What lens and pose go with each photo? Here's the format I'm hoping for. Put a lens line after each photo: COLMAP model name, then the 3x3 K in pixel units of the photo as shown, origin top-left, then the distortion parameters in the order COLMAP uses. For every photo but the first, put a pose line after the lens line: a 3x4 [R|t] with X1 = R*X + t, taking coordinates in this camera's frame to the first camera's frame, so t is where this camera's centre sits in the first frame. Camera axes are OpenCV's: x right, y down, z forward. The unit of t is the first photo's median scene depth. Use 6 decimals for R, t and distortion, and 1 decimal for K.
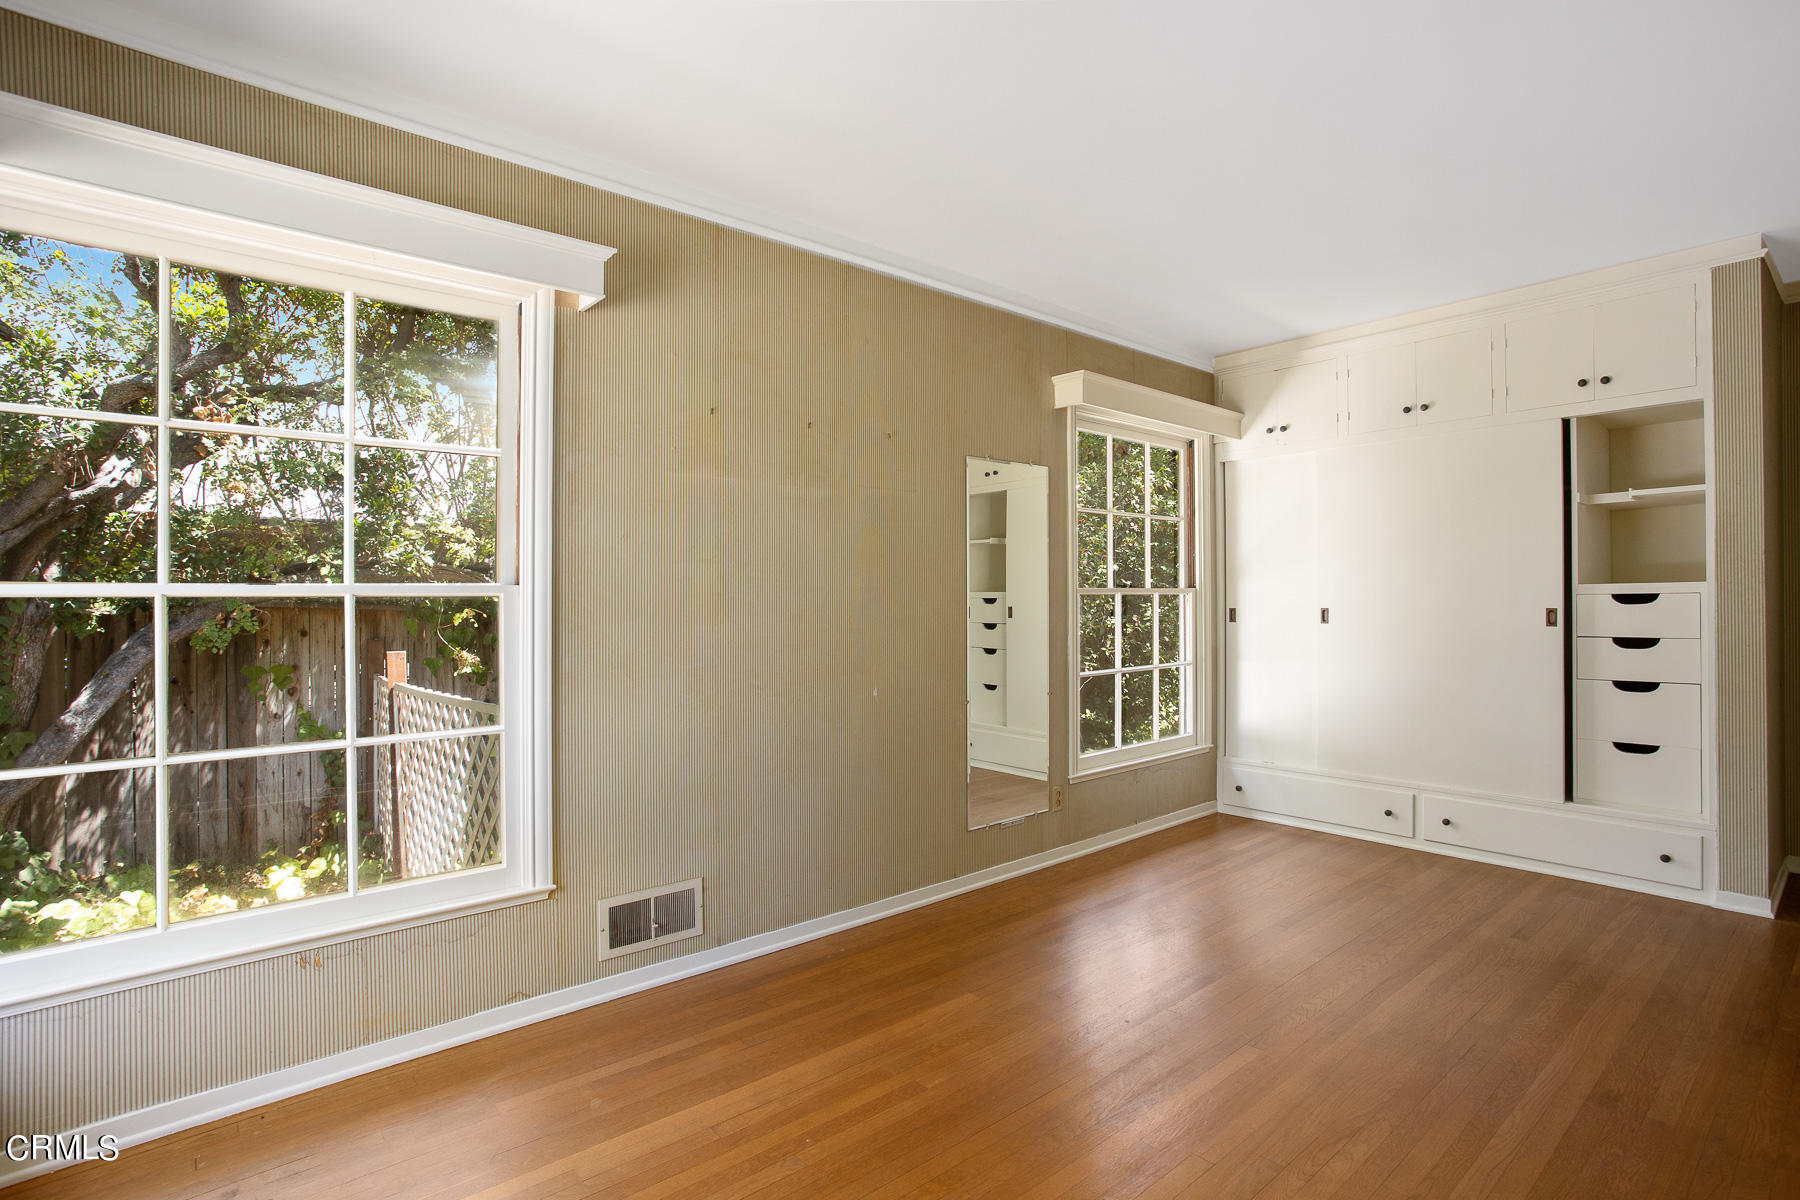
lens RADIAL K [[898.0, 0, 902.5], [0, 898.0, 597.8], [0, 0, 1]] dist [-0.059770, 0.024558]
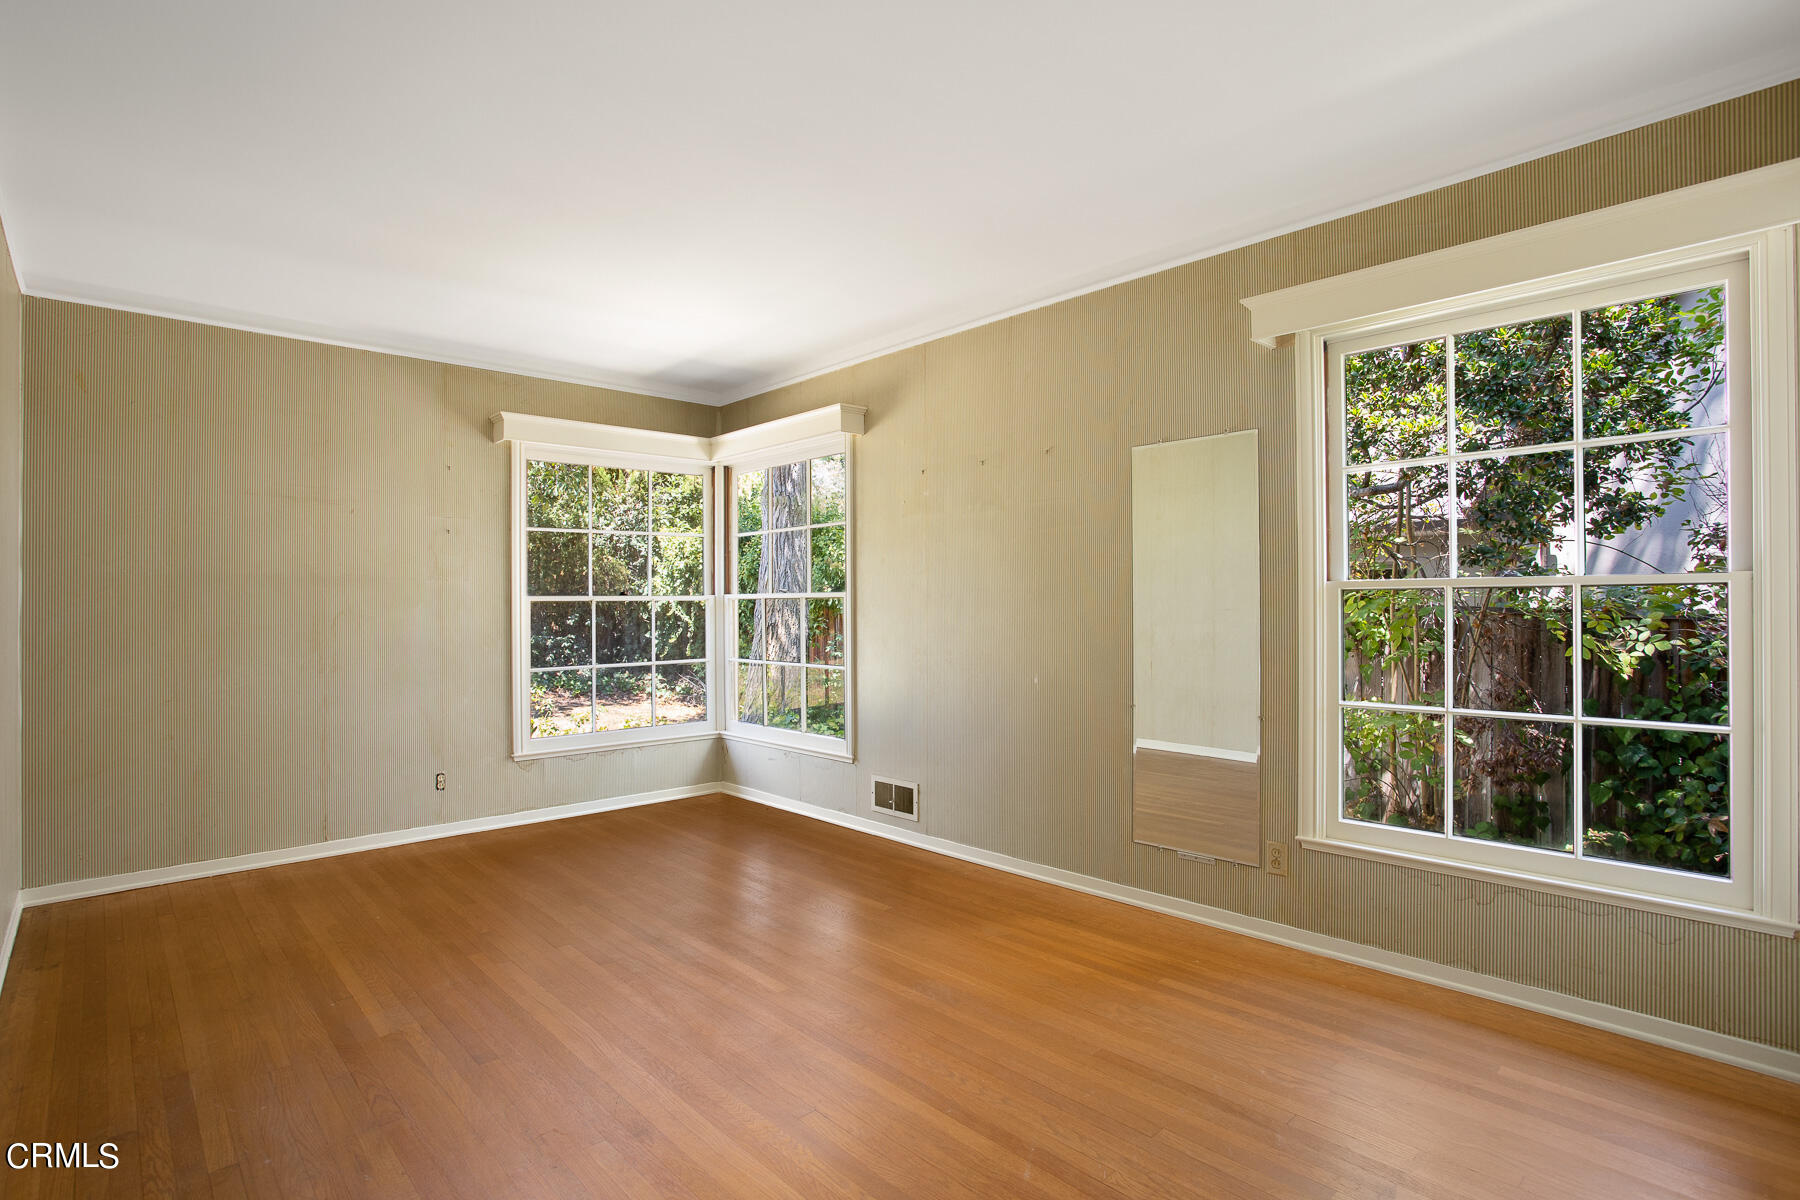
lens RADIAL K [[898.0, 0, 902.5], [0, 898.0, 597.8], [0, 0, 1]] dist [-0.059770, 0.024558]
pose [[0.034540, -0.000153, -0.999403, 1.033494], [0.009027, 0.999959, 0.000159, -0.000795], [0.999363, -0.009027, 0.034540, 0.741158]]
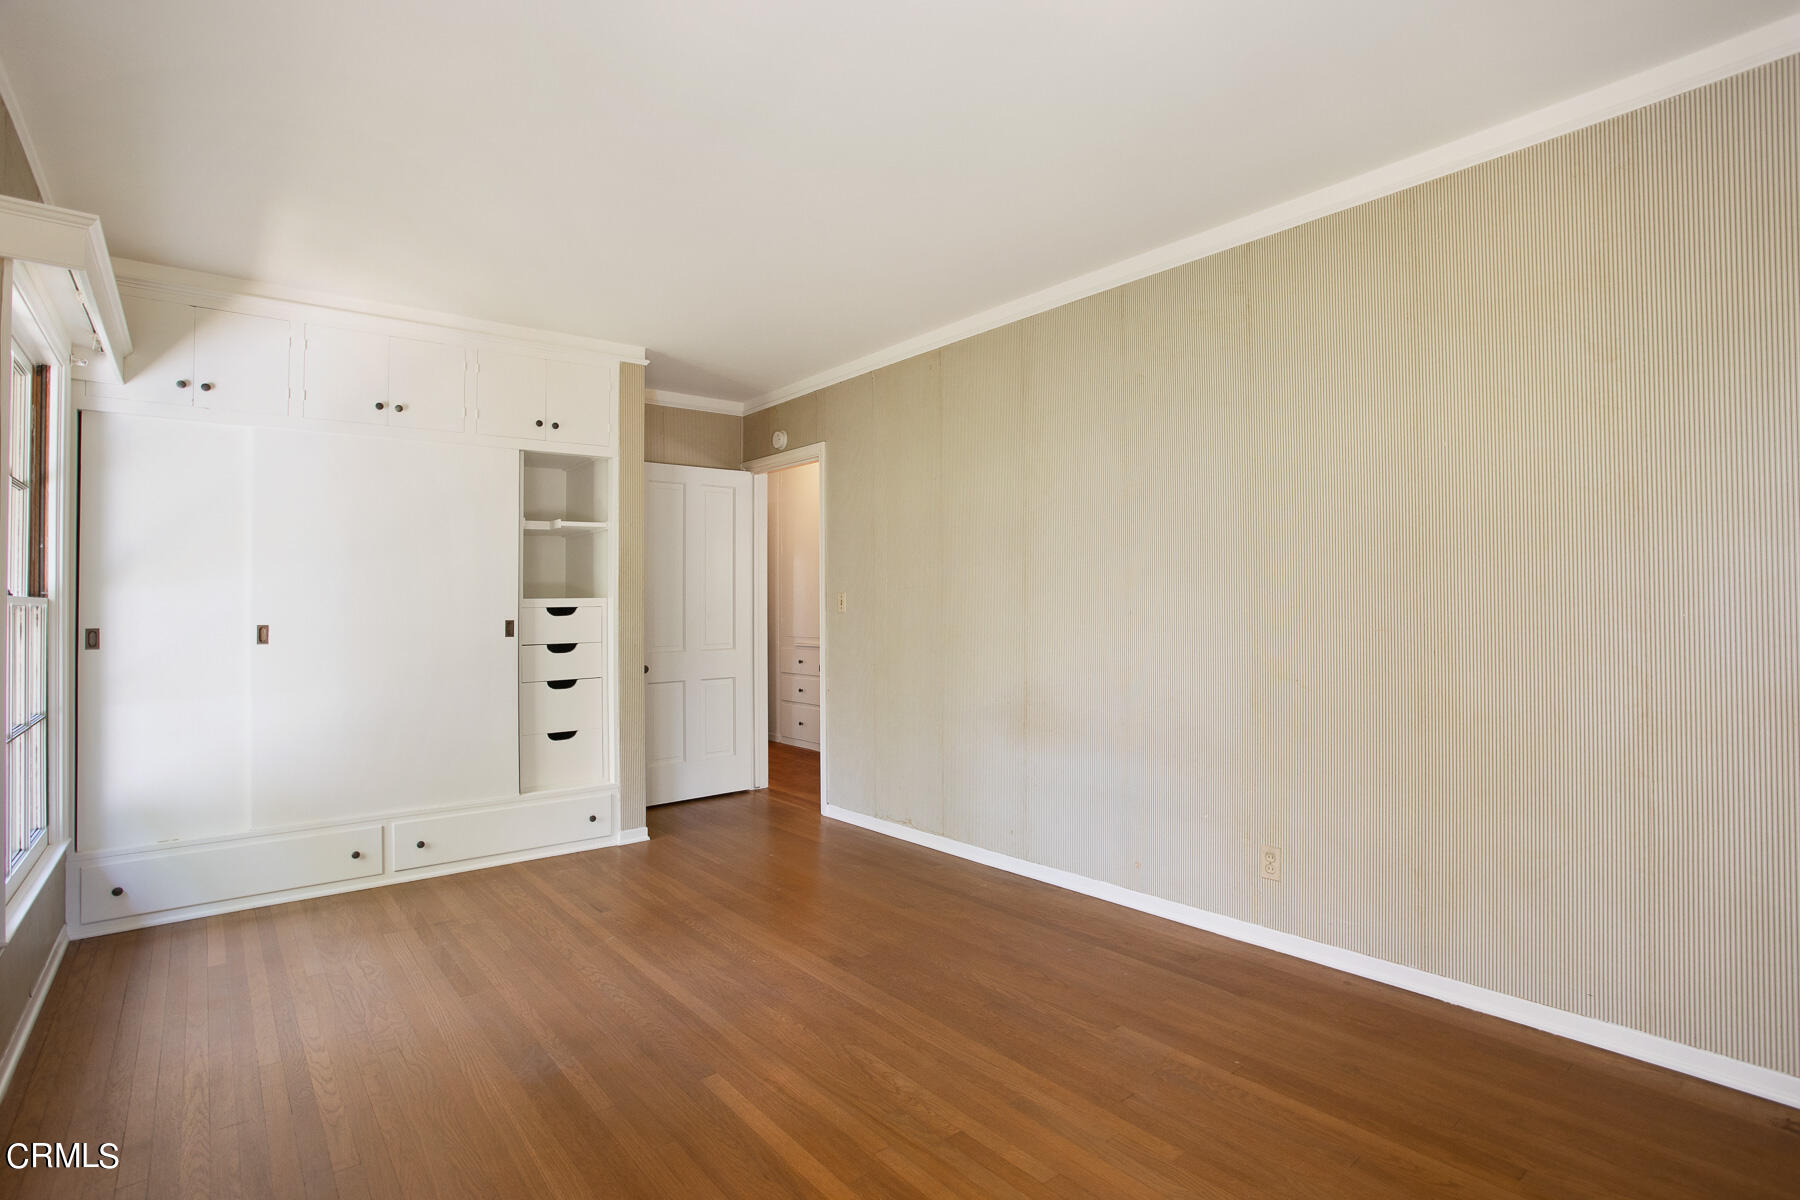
lens RADIAL K [[898.0, 0, 902.5], [0, 898.0, 597.8], [0, 0, 1]] dist [-0.059770, 0.024558]
pose [[0.005698, 0.010851, 0.999925, -0.385256], [0.005314, 0.999927, -0.010882, -0.001760], [-0.999970, 0.005375, 0.005640, 0.520190]]
